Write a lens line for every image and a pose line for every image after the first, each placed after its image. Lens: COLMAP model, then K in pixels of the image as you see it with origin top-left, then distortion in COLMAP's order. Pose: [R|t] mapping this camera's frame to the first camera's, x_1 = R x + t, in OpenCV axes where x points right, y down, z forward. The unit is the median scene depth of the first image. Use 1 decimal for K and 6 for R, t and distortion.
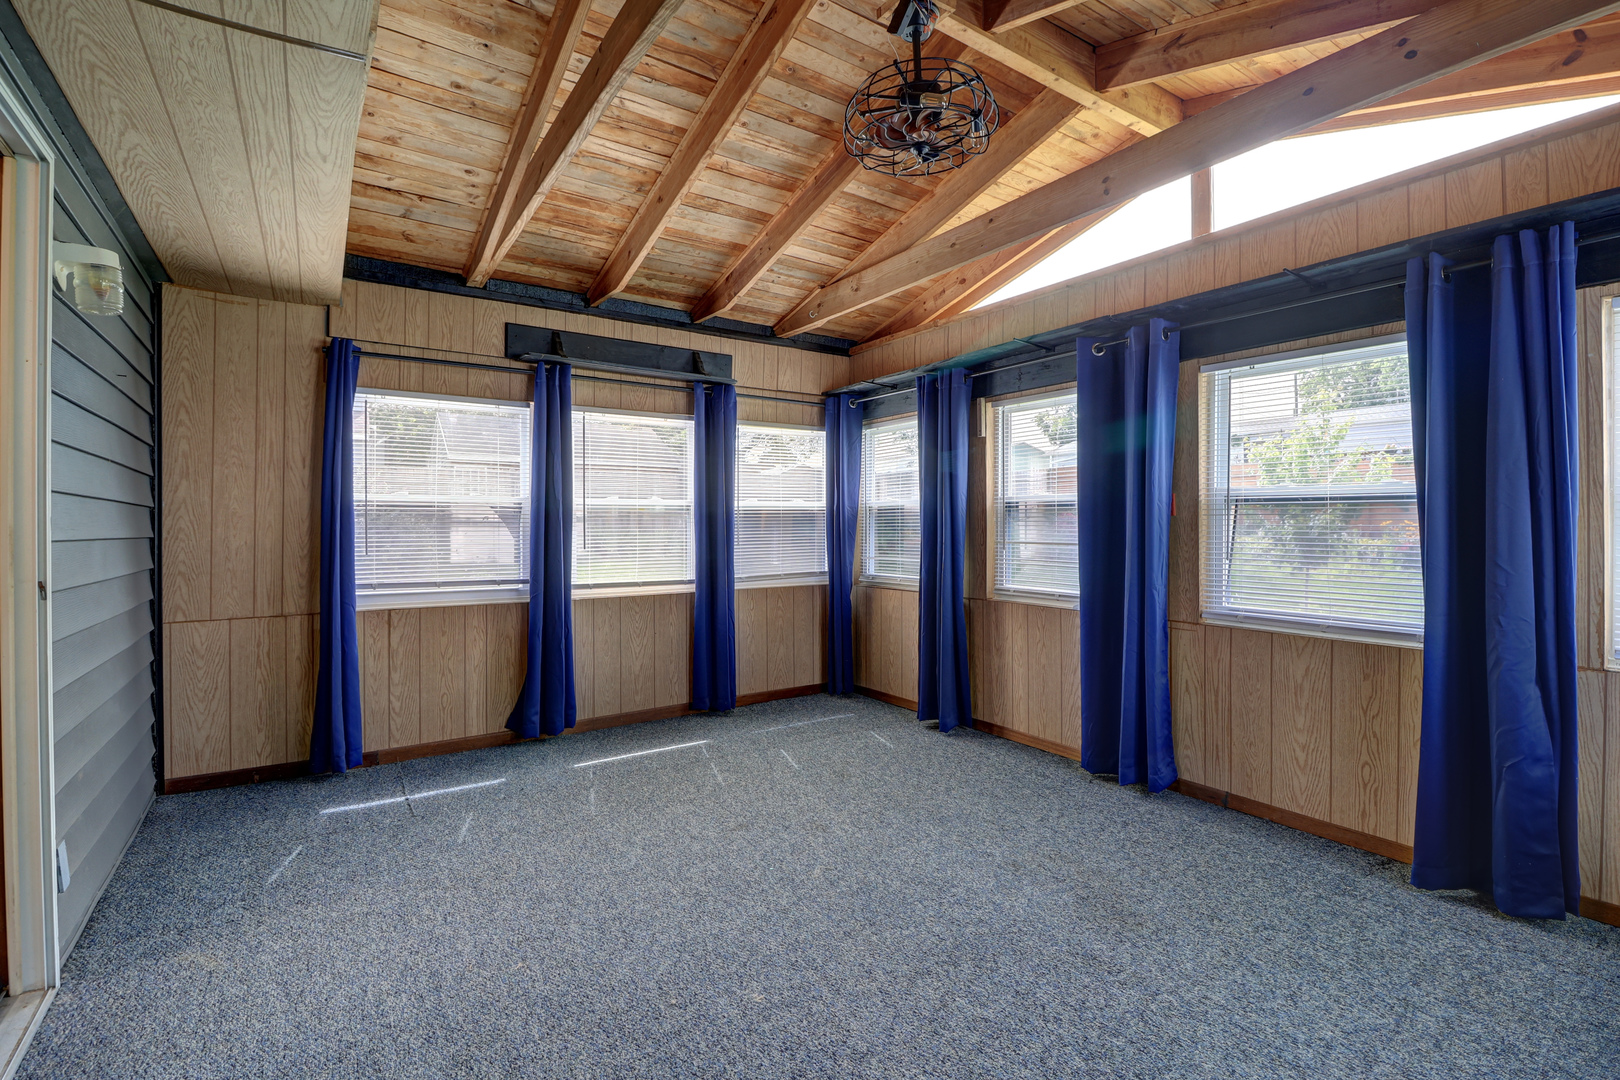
lens RADIAL K [[743.8, 0, 811.9], [0, 743.8, 520.3], [0, 0, 1]] dist [0.000097, -0.014950]
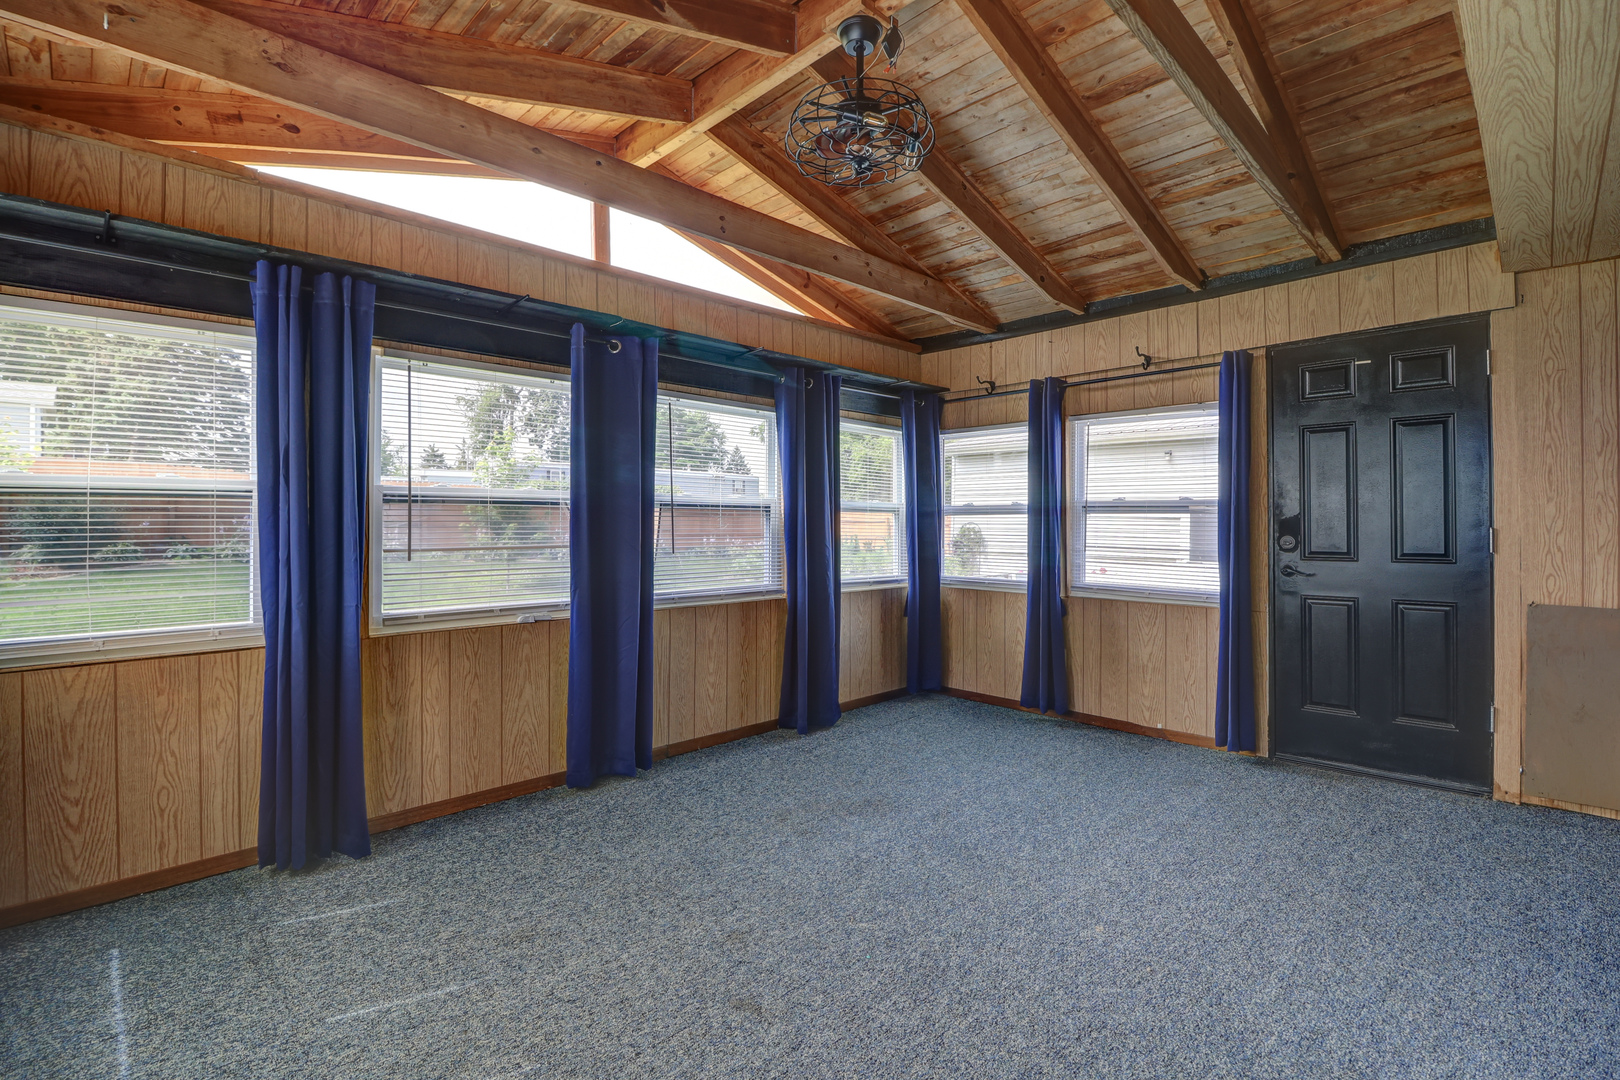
lens RADIAL K [[743.8, 0, 811.9], [0, 743.8, 520.3], [0, 0, 1]] dist [0.000097, -0.014950]
pose [[-0.189583, 0.004137, 0.981856, -0.707988], [-0.001685, 0.999988, -0.004539, 0.004090], [-0.981863, -0.002515, -0.189574, 1.039275]]
